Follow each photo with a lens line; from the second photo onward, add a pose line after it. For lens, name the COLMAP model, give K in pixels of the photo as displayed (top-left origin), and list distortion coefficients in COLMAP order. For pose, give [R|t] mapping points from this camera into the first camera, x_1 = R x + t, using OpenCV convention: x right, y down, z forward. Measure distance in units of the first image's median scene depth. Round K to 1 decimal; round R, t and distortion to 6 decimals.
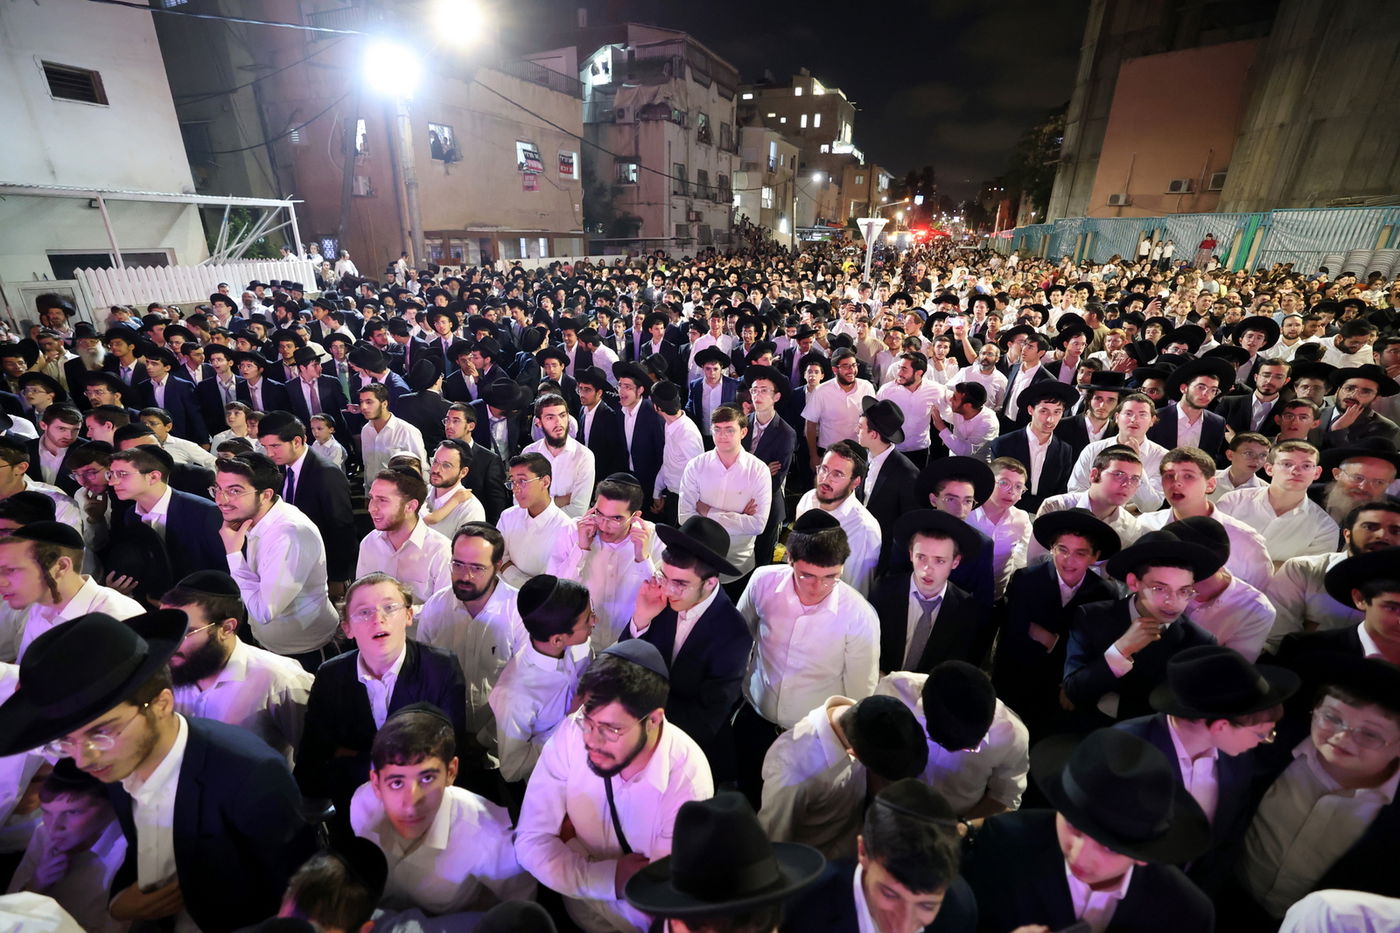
lens RADIAL K [[599.1, 0, 700.0], [0, 599.1, 466.5], [0, 0, 1]] dist [-0.042085, 0.016425]
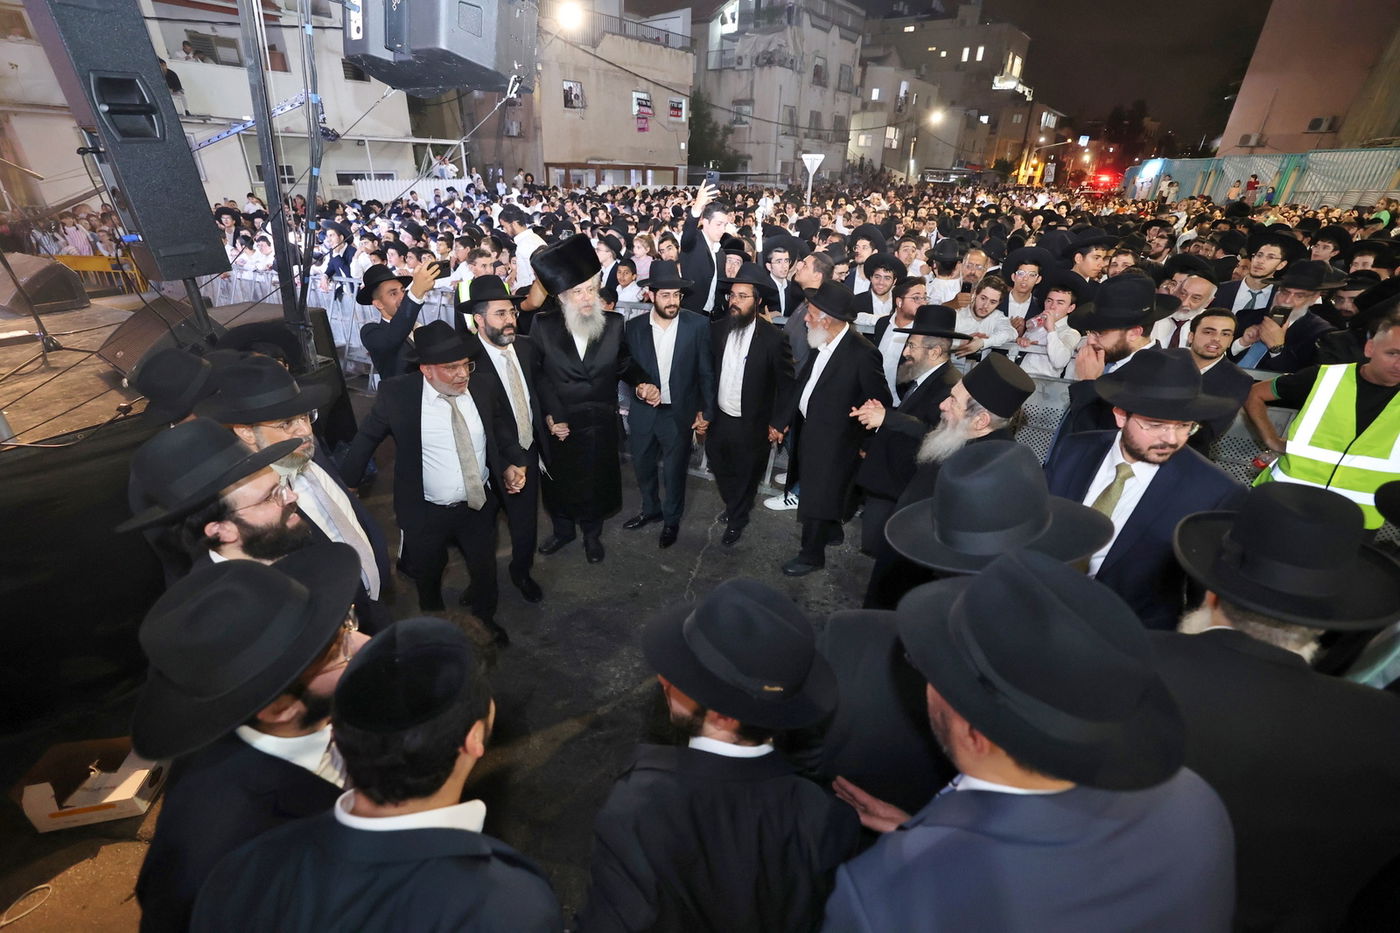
lens RADIAL K [[599.1, 0, 700.0], [0, 599.1, 466.5], [0, 0, 1]] dist [-0.042085, 0.016425]
pose [[0.964763, 0.127901, -0.229942, 0.145732], [-0.107810, 0.989333, 0.097962, 0.071401], [0.240018, -0.069721, 0.968261, -0.166165]]
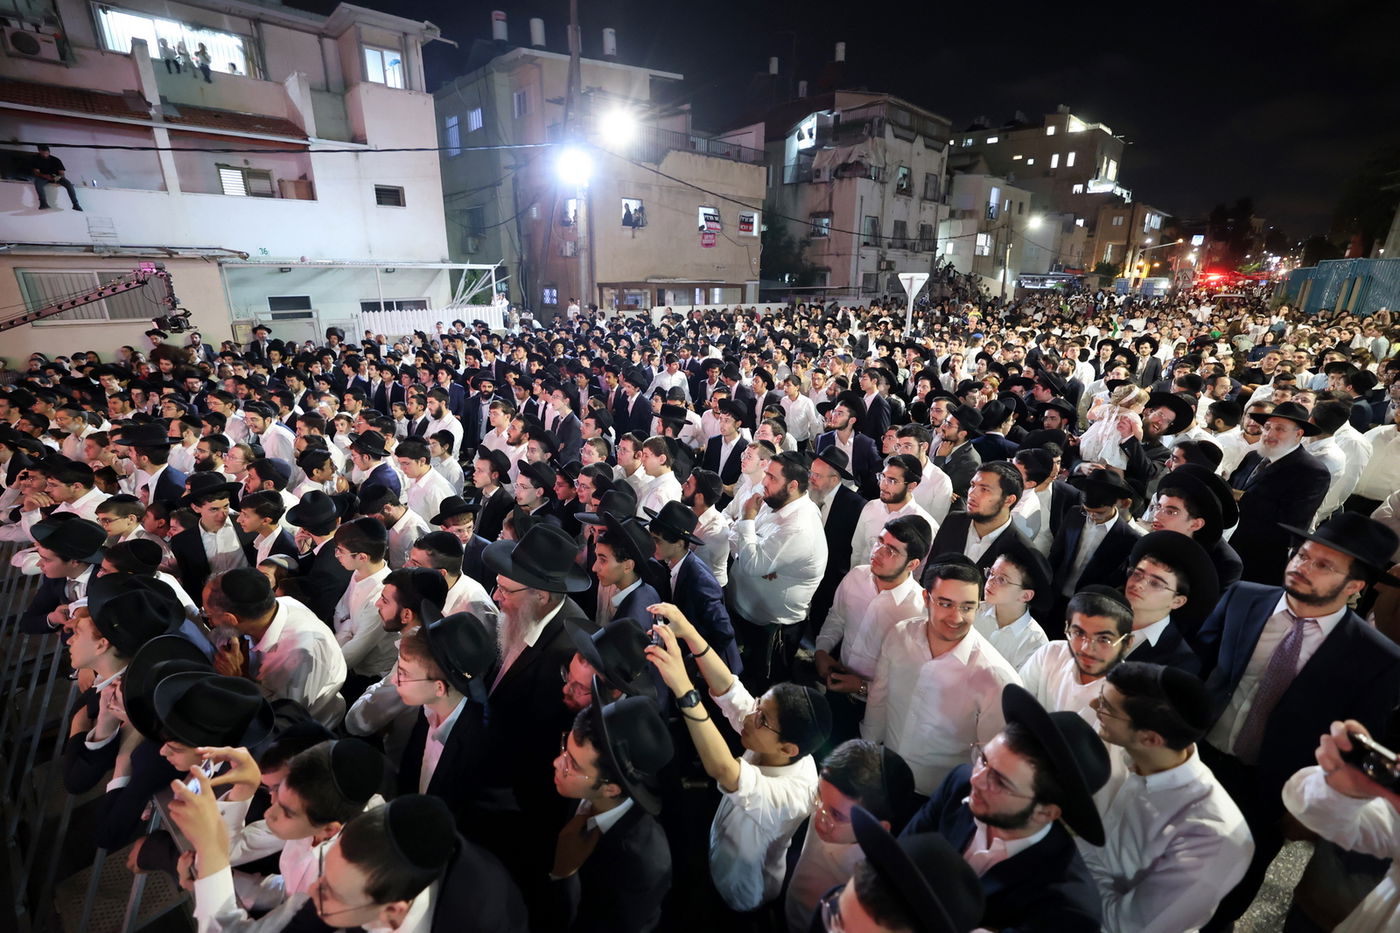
lens RADIAL K [[599.1, 0, 700.0], [0, 599.1, 466.5], [0, 0, 1]] dist [-0.042085, 0.016425]
pose [[0.923474, 0.104034, -0.369287, 0.116823], [-0.129219, 0.990637, -0.044059, 0.008384], [0.361246, 0.088406, 0.928270, -0.034405]]
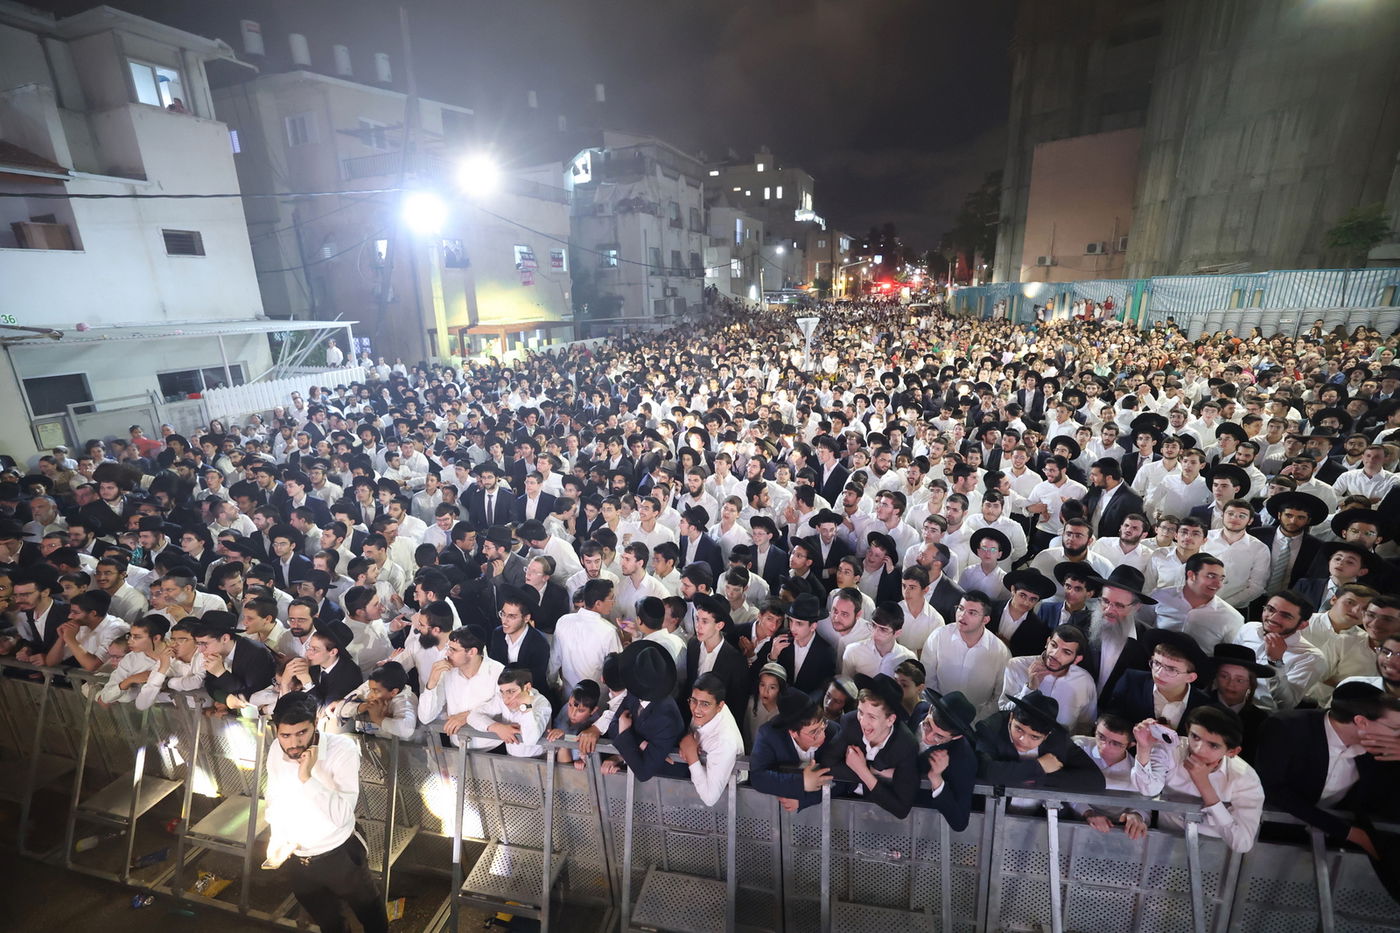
lens RADIAL K [[599.1, 0, 700.0], [0, 599.1, 466.5], [0, 0, 1]] dist [-0.042085, 0.016425]
pose [[0.998385, -0.051429, 0.024135, 0.002230], [0.053332, 0.994842, -0.086285, 0.001386], [-0.019573, 0.087433, 0.995978, -0.085126]]
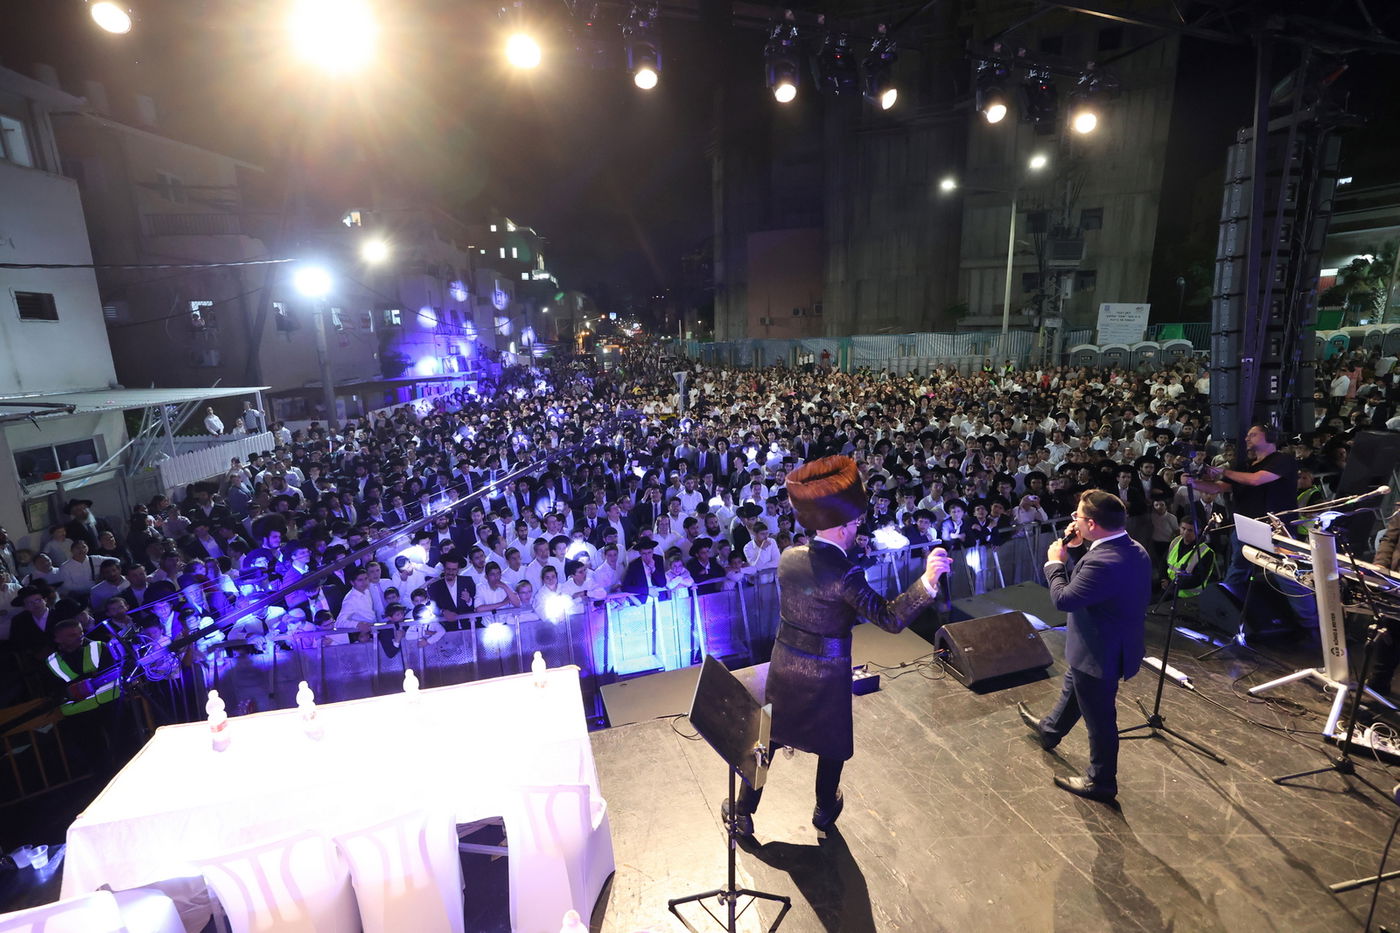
lens RADIAL K [[599.1, 0, 700.0], [0, 599.1, 466.5], [0, 0, 1]] dist [-0.042085, 0.016425]
pose [[0.876123, -0.143233, 0.460318, -0.162898], [0.214491, 0.970944, -0.106121, 0.016468], [-0.431743, 0.191709, 0.881389, -0.167275]]
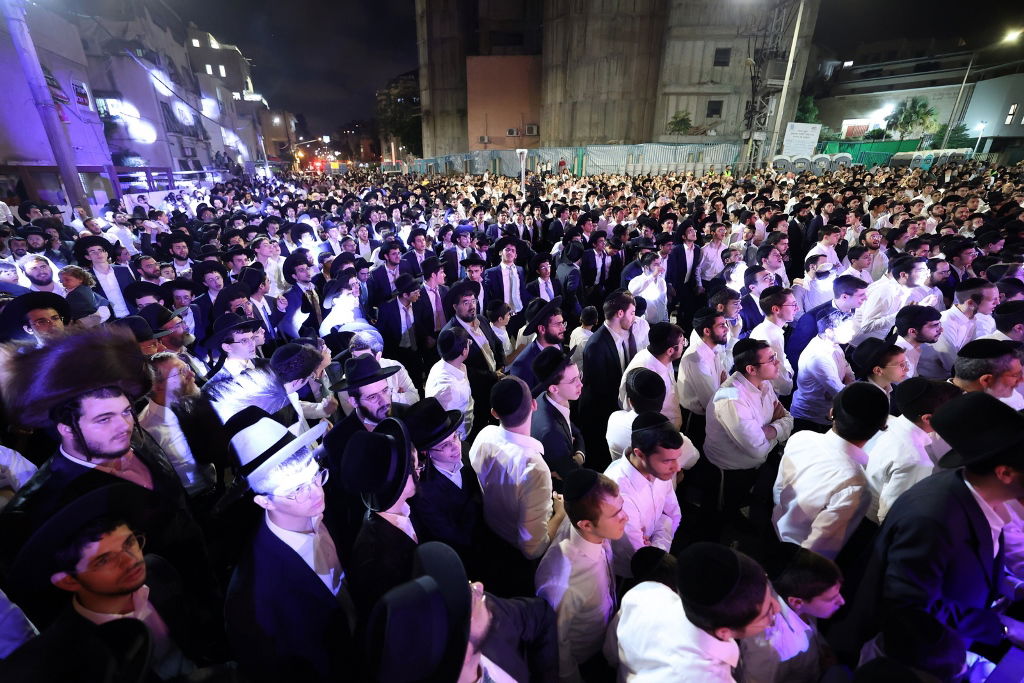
lens RADIAL K [[438.2, 0, 512.0], [0, 438.2, 341.5], [0, 0, 1]] dist [-0.042085, 0.016425]
pose [[0.711957, -0.276011, 0.645705, -0.207487], [0.267522, 0.956783, 0.114012, -0.018348], [-0.649268, 0.091568, 0.755027, 0.053799]]
